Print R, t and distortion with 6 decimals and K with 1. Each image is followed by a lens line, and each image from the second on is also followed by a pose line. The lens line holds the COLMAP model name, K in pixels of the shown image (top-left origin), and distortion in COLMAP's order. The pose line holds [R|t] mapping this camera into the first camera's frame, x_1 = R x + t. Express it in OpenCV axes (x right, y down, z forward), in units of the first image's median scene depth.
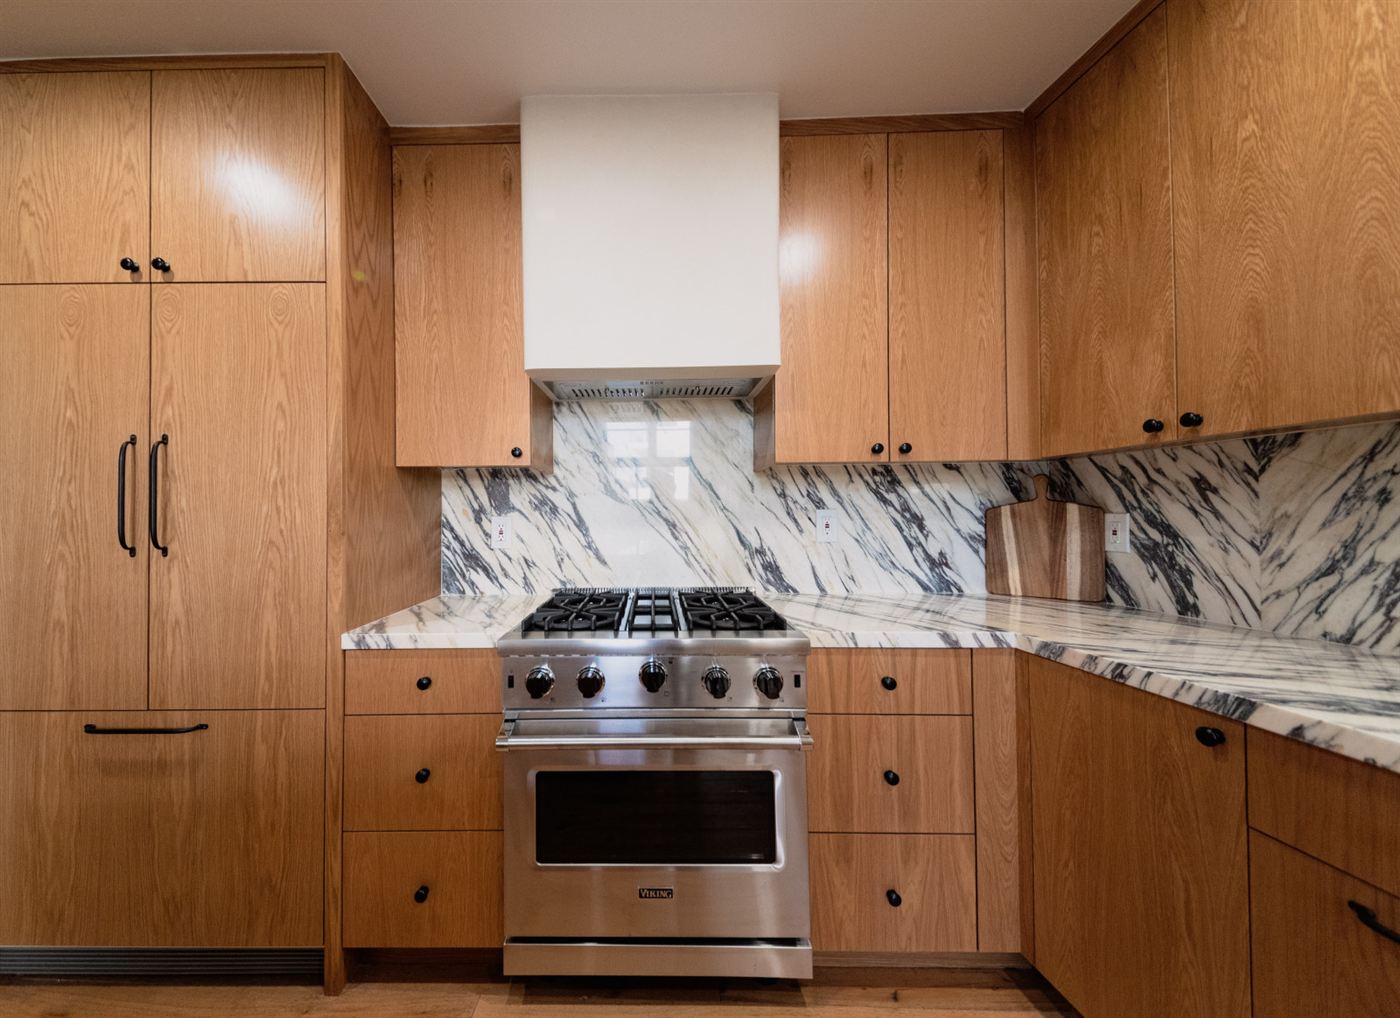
lens RADIAL K [[528.9, 0, 644.0], [0, 528.9, 507.8], [0, 0, 1]] dist [0.025200, -0.012090]
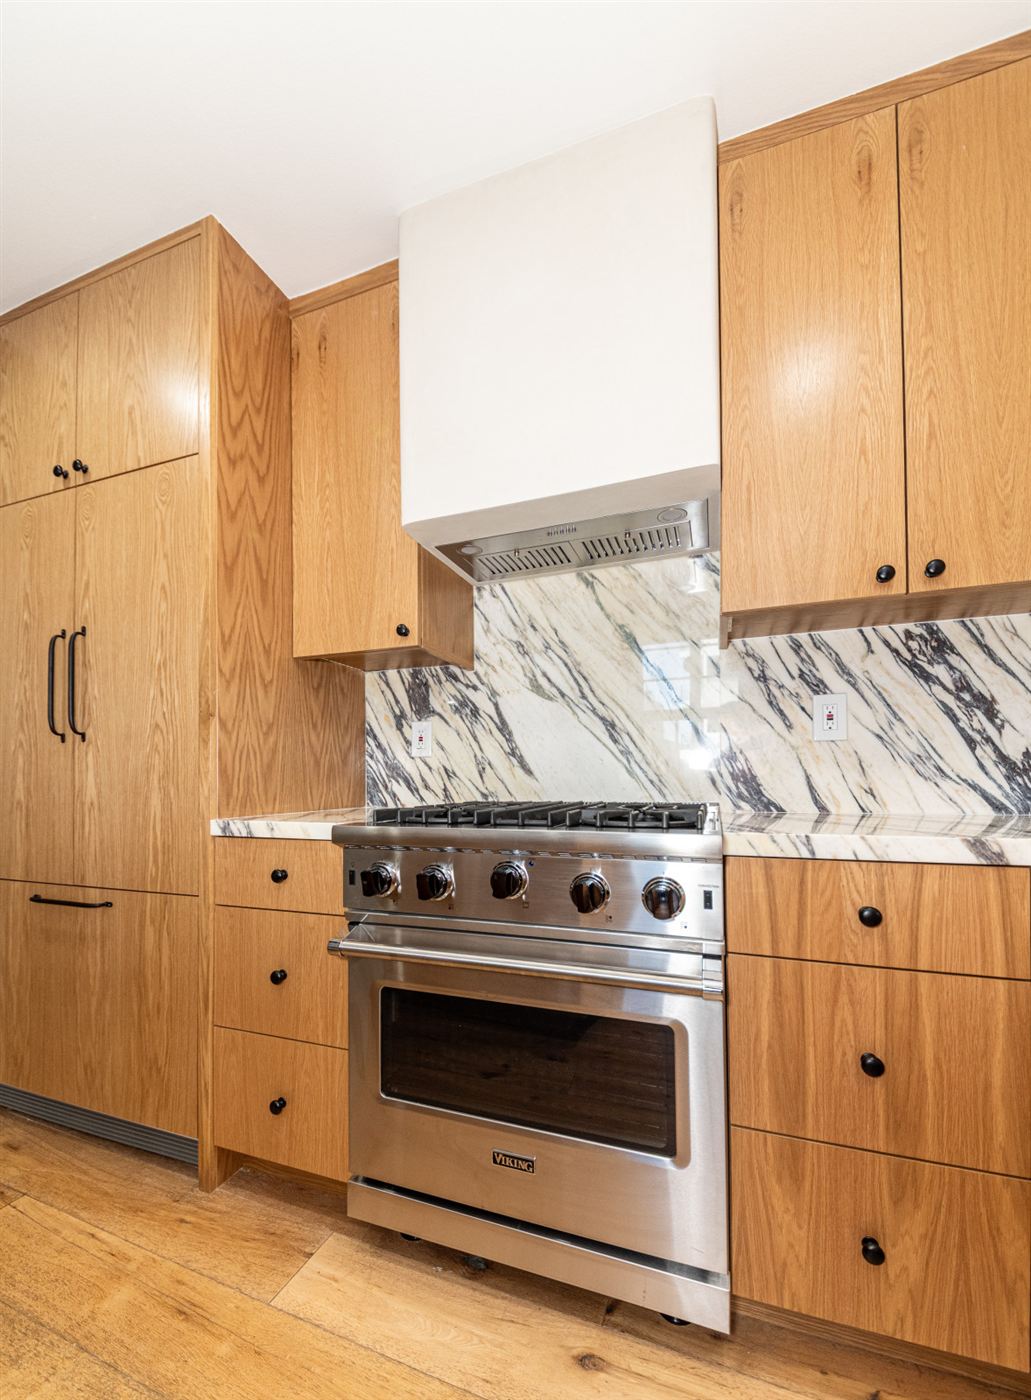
lens RADIAL K [[550.3, 0, 514.3], [0, 550.3, 780.0], [0, 0, 1]] dist [0.003345, -0.006649]
pose [[0.946186, 0.001280, -0.323622, 0.262741], [0.000799, 0.999980, 0.006291, 0.158697], [0.323623, -0.006211, 0.946166, 0.241541]]
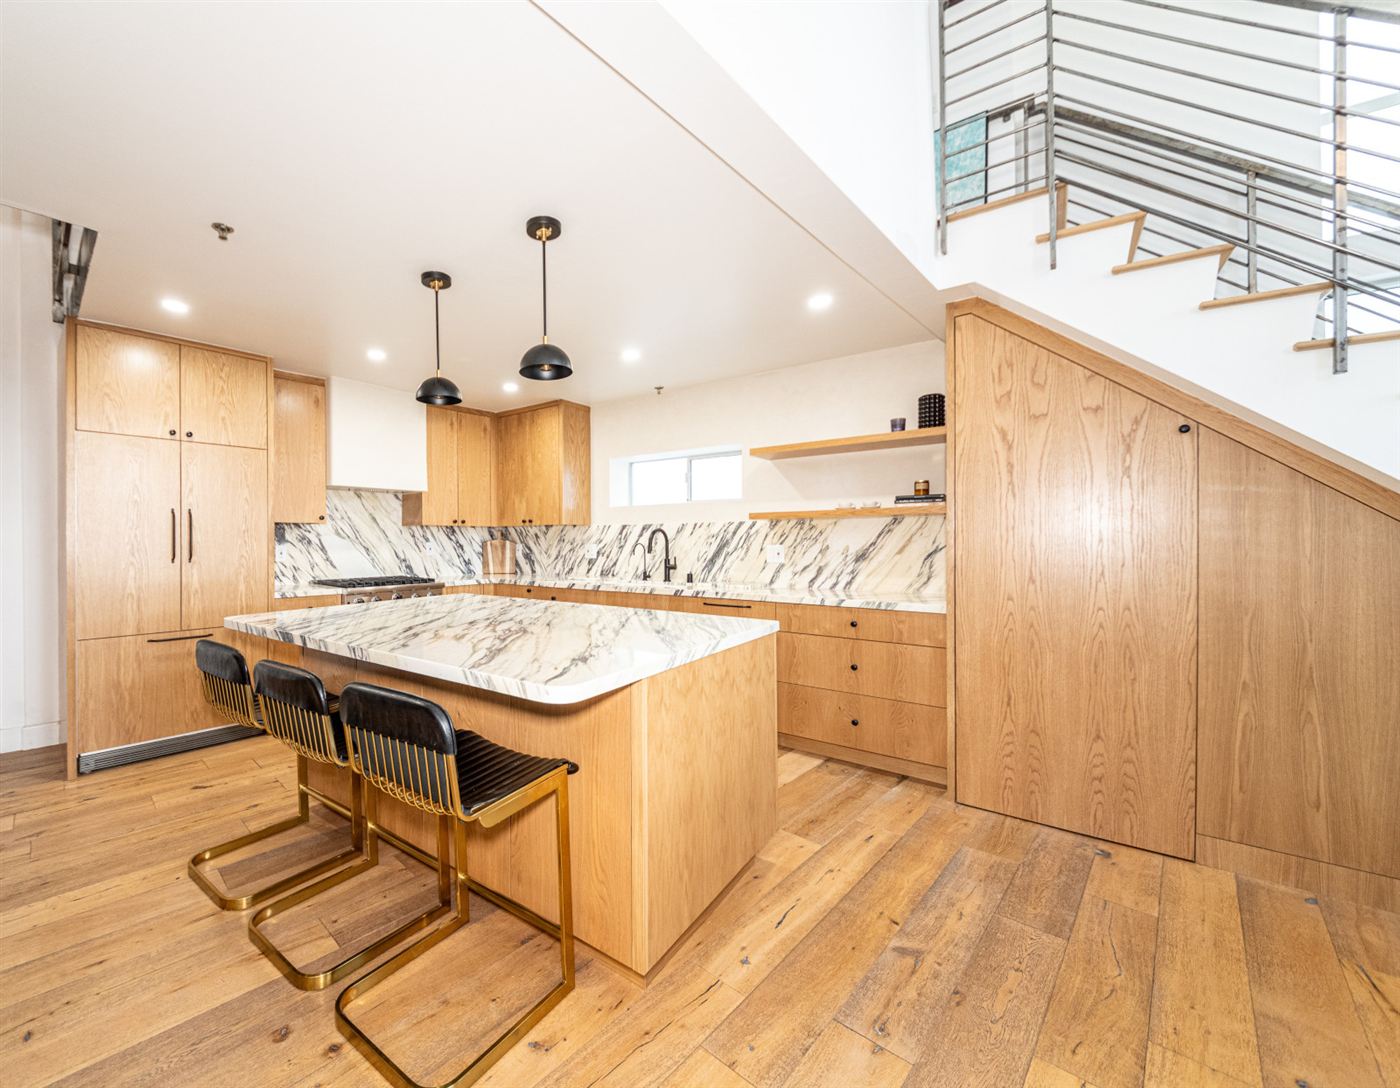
lens RADIAL K [[564.8, 0, 585.2], [0, 564.8, 543.1], [0, 0, 1]] dist [0.025674, -0.008619]
pose [[0.693295, 0.002629, 0.720649, -1.461541], [-0.009817, 0.999935, 0.005797, -0.021839], [-0.720587, -0.011093, 0.693276, -1.868198]]
